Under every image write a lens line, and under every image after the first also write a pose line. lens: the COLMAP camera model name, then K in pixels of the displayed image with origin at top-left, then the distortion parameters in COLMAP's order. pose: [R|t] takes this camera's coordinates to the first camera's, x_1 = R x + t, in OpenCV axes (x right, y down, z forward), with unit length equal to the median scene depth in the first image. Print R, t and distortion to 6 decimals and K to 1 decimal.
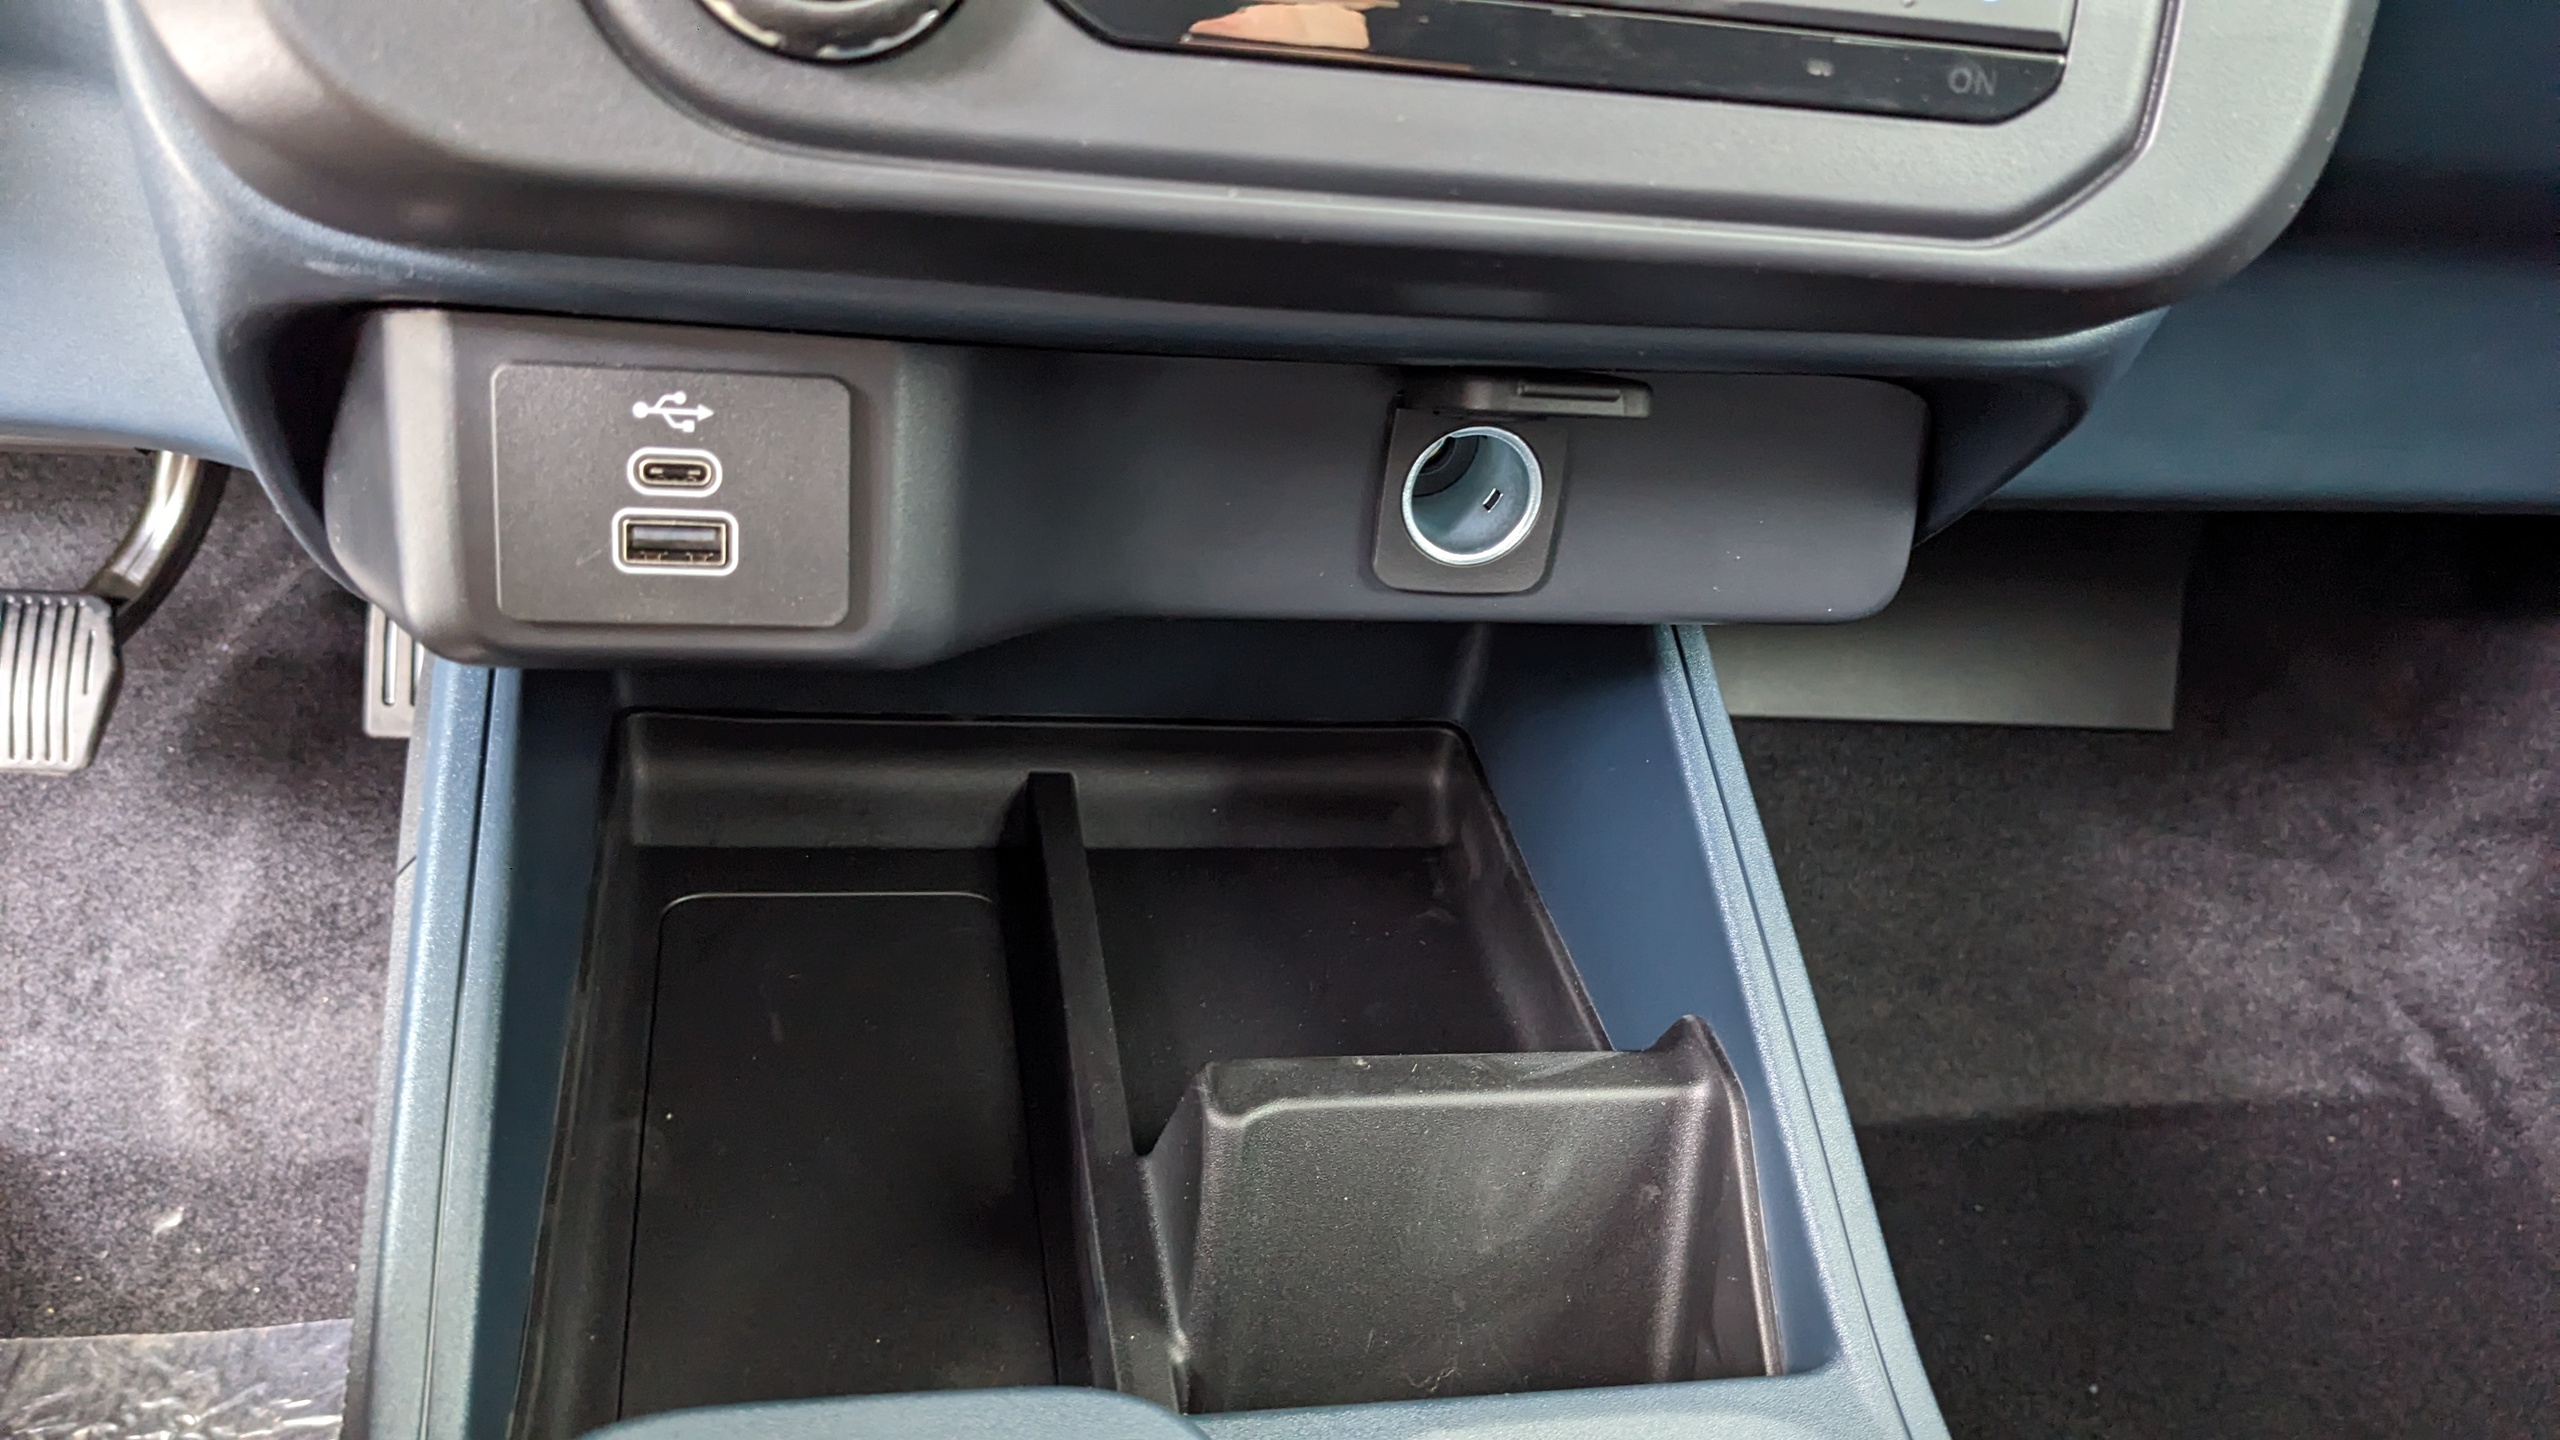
lens RADIAL K [[2045.3, 0, 1291.6], [0, 2045.3, 734.5], [0, 0, 1]] dist [0.043452, -0.085303]
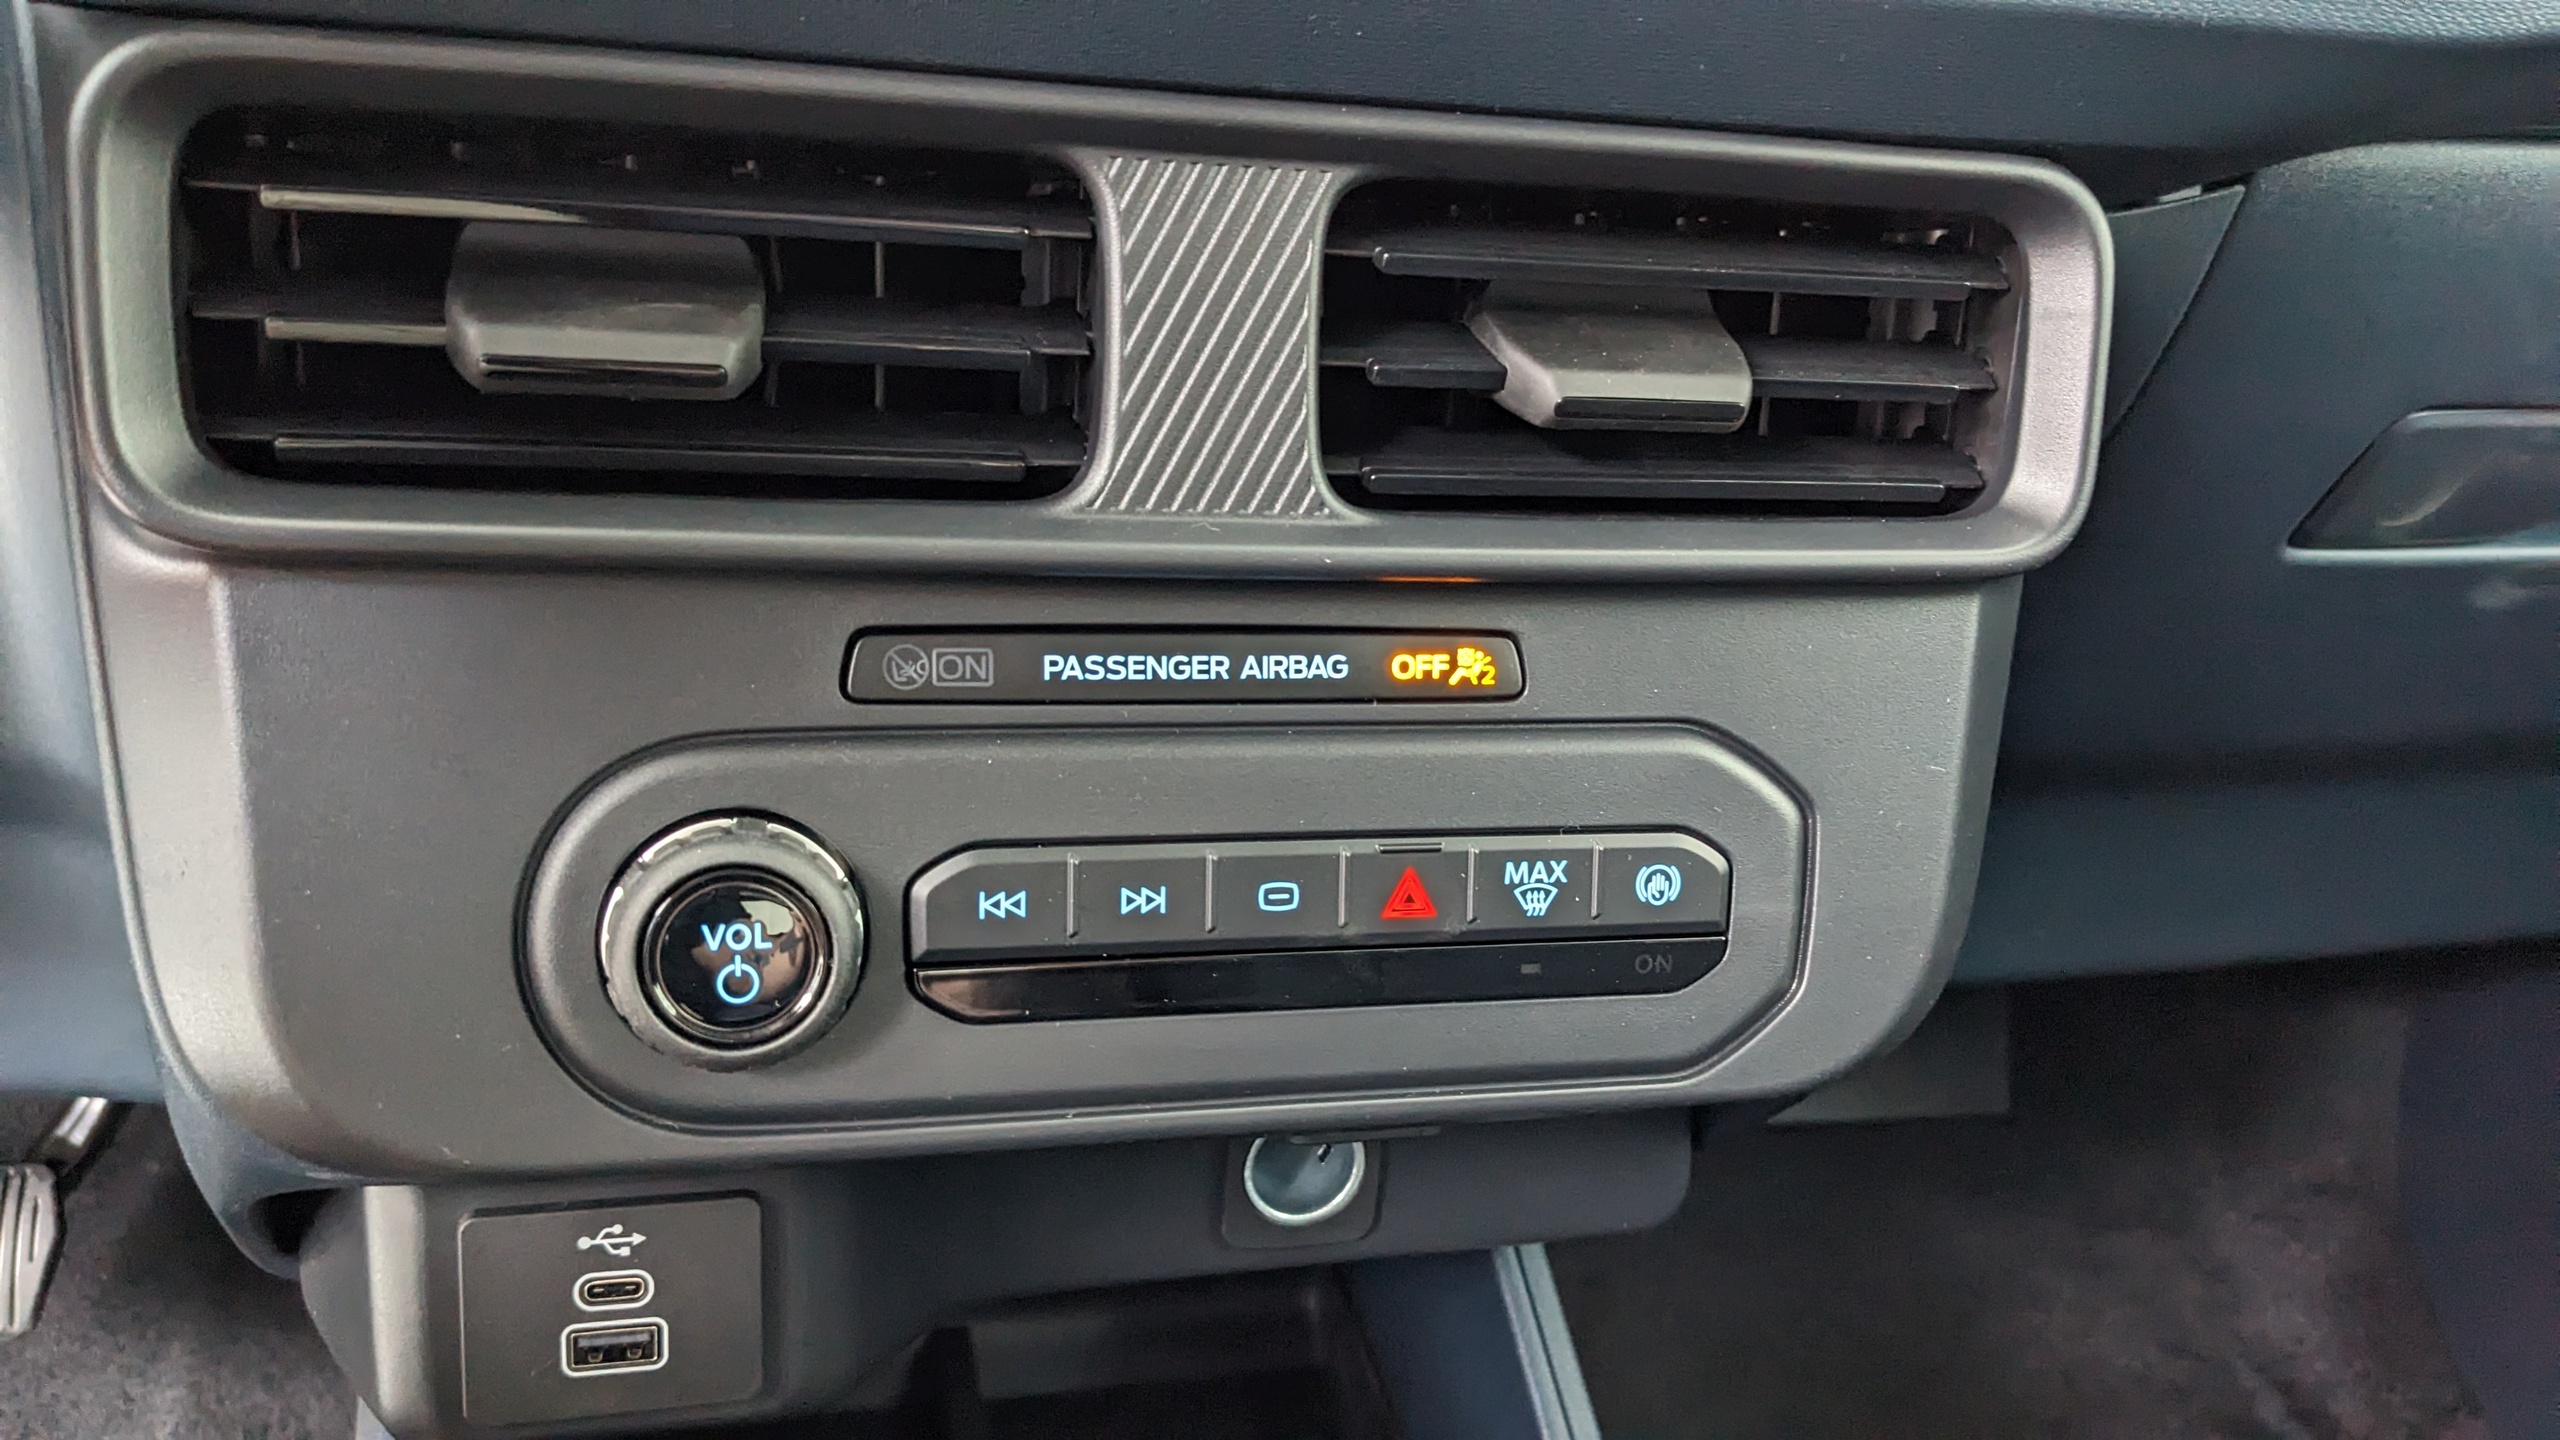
lens RADIAL K [[2045.3, 0, 1274.5], [0, 2045.3, 741.5], [0, 0, 1]] dist [0.043452, -0.085303]
pose [[0.997615, -0.056033, 0.040295, 0.021013], [0.060570, 0.990686, -0.121953, -0.117779], [-0.033086, 0.124103, 0.991718, -0.096663]]
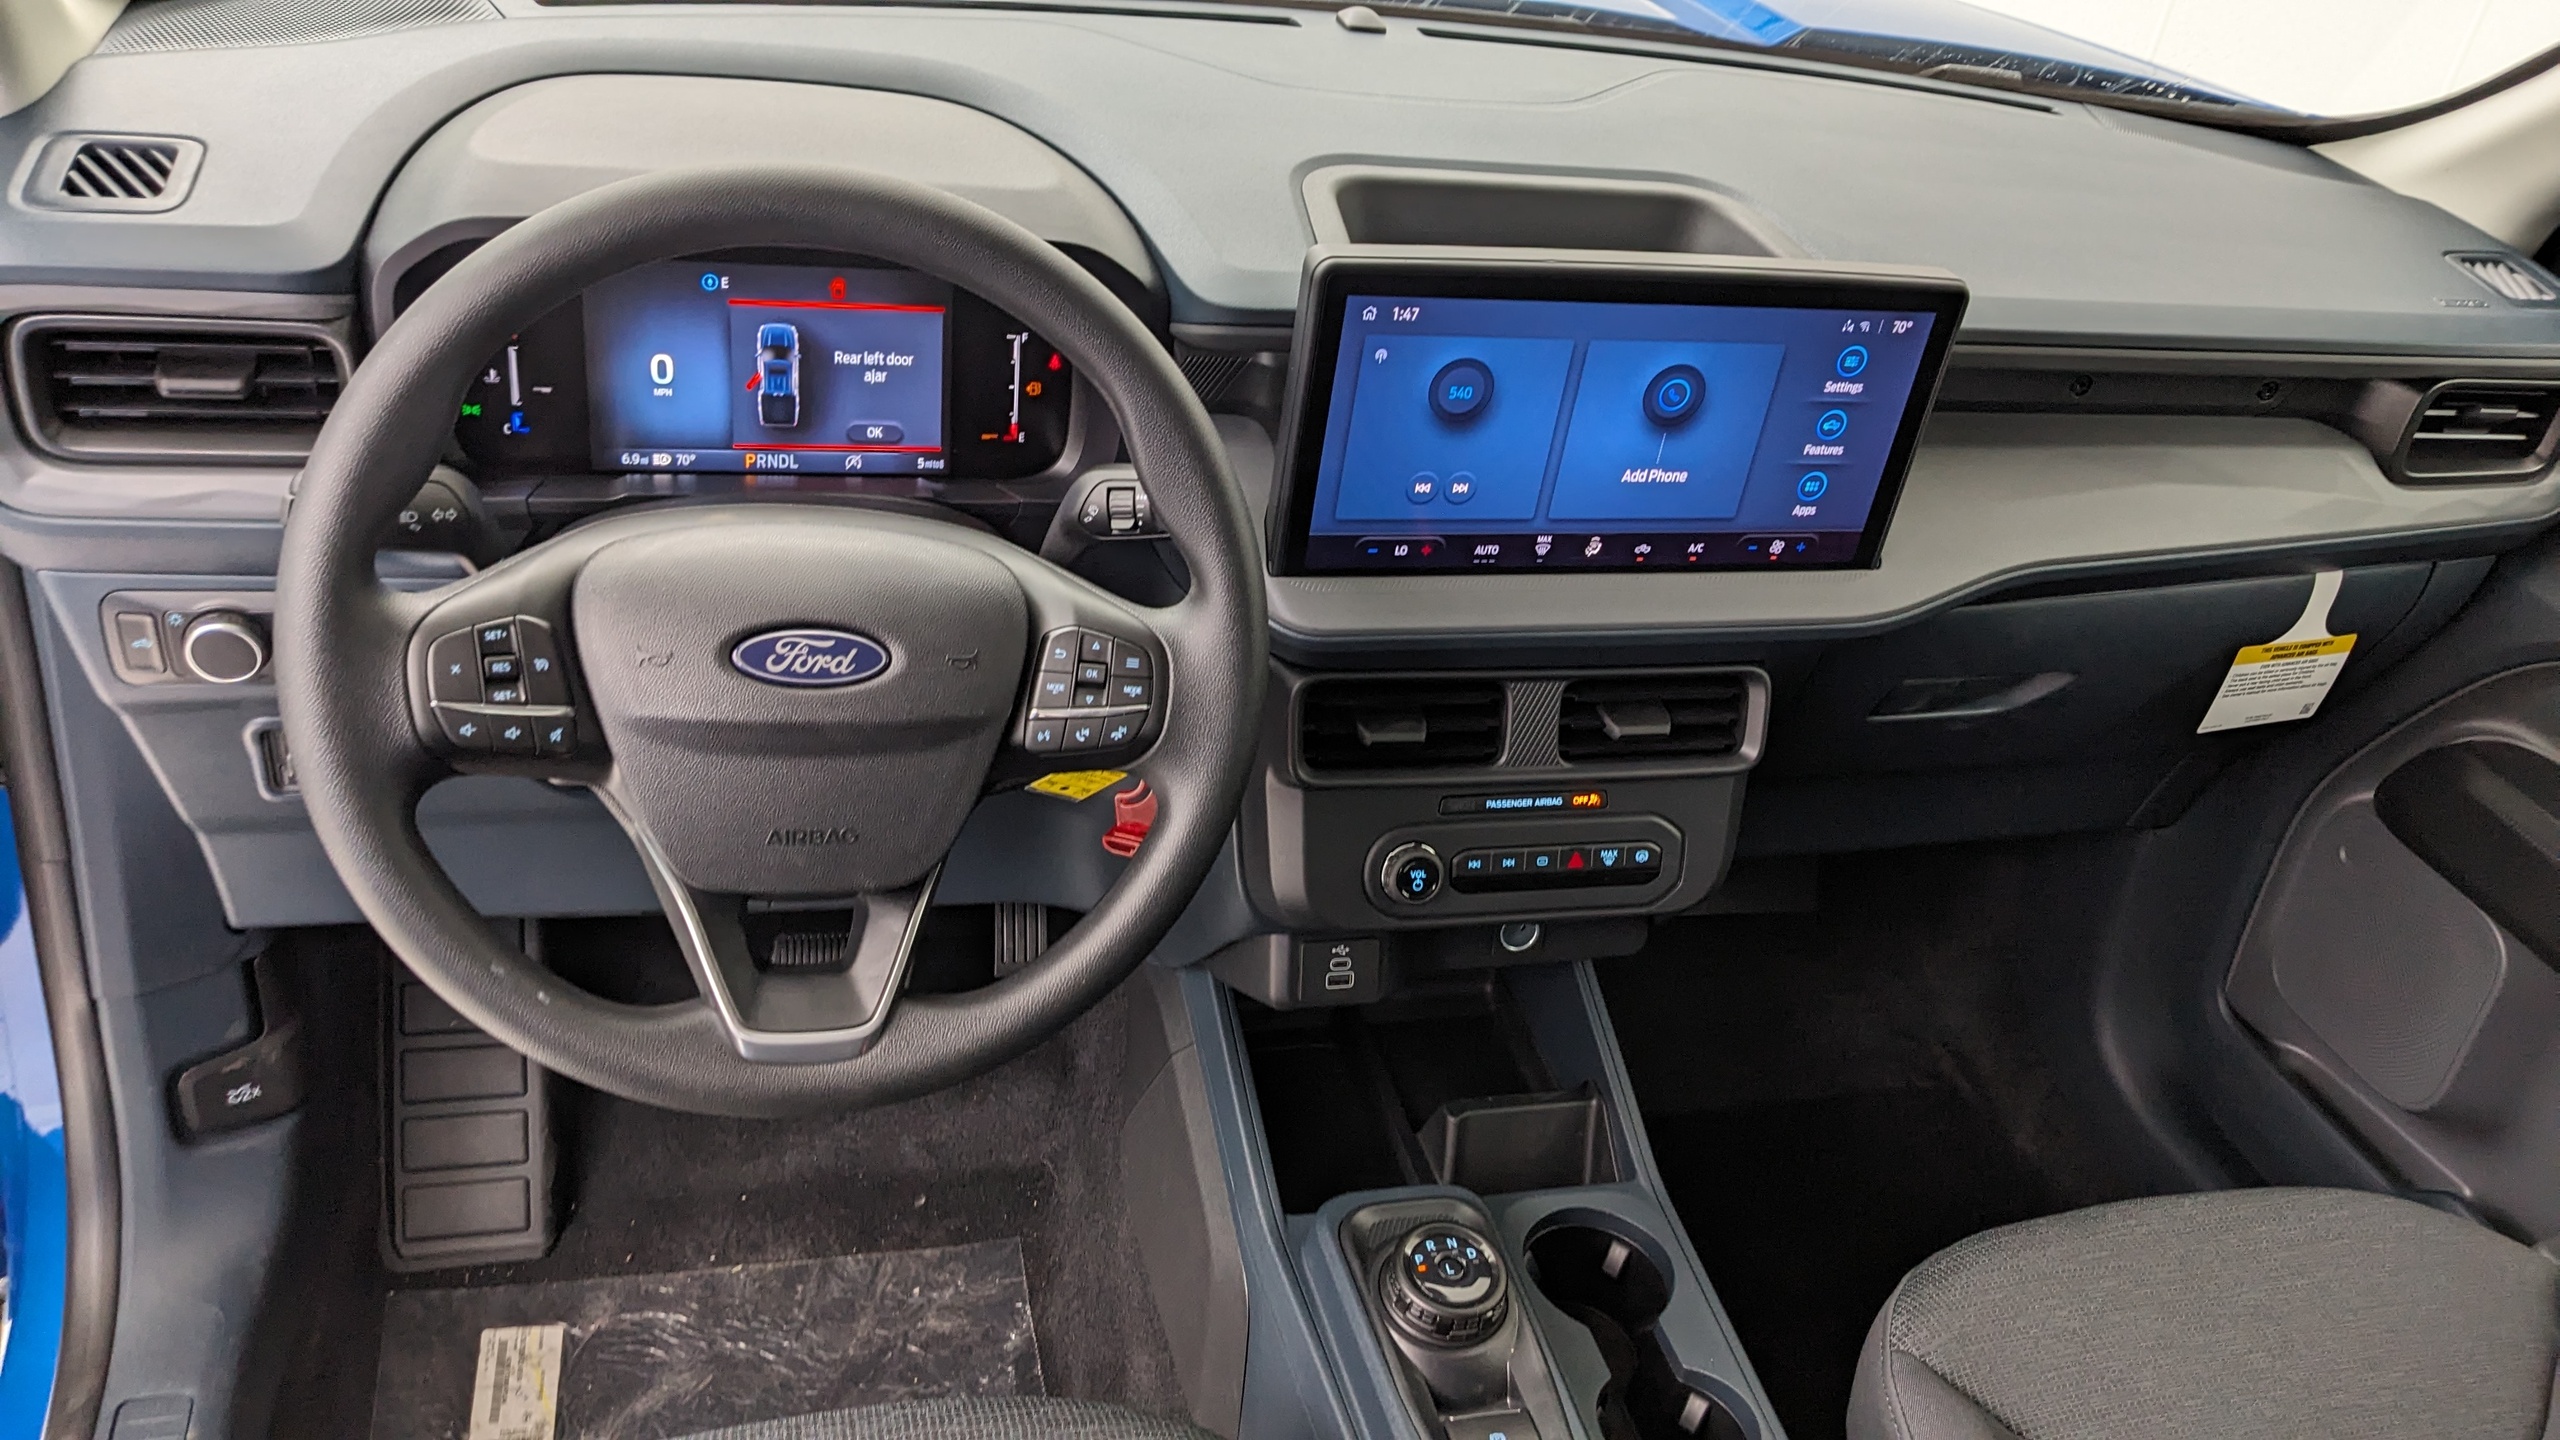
lens RADIAL K [[2045.3, 0, 1291.0], [0, 2045.3, 730.7], [0, 0, 1]] dist [0.043452, -0.085303]
pose [[0.997168, -0.047235, 0.058524, -0.266489], [0.048448, 0.998636, -0.019473, -0.224847], [-0.057524, 0.022253, 0.998096, -1.343337]]
